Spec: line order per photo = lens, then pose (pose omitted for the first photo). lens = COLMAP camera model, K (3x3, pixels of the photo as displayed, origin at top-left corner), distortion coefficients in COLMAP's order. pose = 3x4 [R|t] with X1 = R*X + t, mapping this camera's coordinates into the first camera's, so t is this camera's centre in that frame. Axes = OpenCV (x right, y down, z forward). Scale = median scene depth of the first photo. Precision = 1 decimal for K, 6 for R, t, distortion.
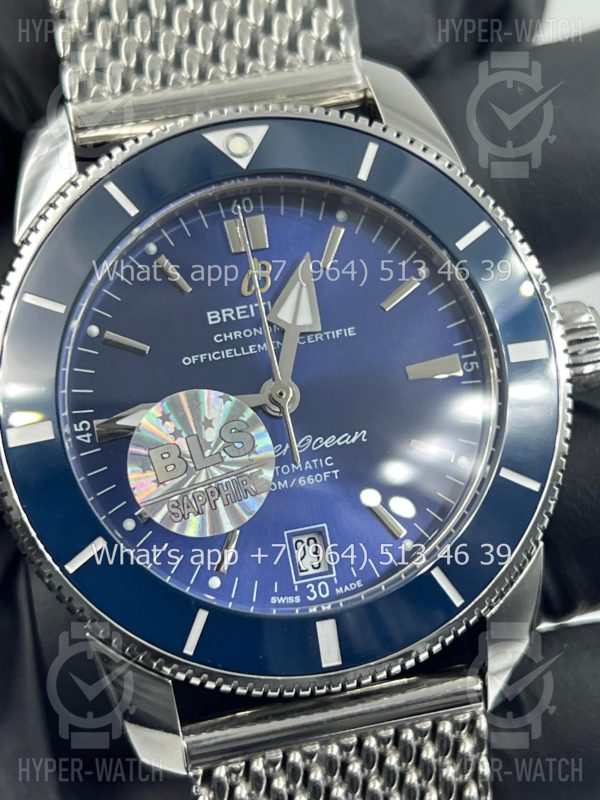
lens RADIAL K [[1899.3, 0, 297.2], [0, 1899.3, 401.2], [0, 0, 1]] dist [0.201519, 0.000000]
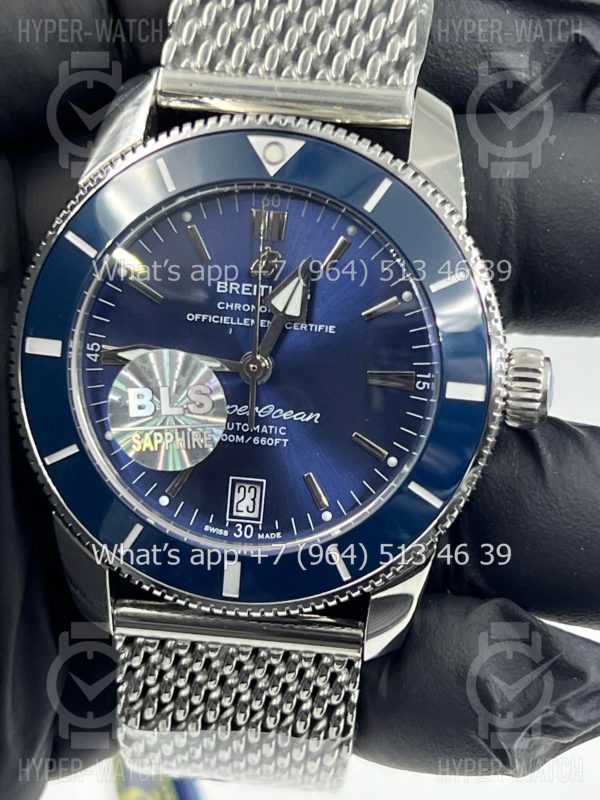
lens RADIAL K [[1899.3, 0, 297.8], [0, 1899.3, 400.5], [0, 0, 1]] dist [0.201519, 0.000000]
pose [[0.944613, 0.282931, -0.166301, 0.218590], [-0.247583, 0.946975, 0.204796, -0.232631], [0.215426, -0.152280, 0.964574, -0.142551]]
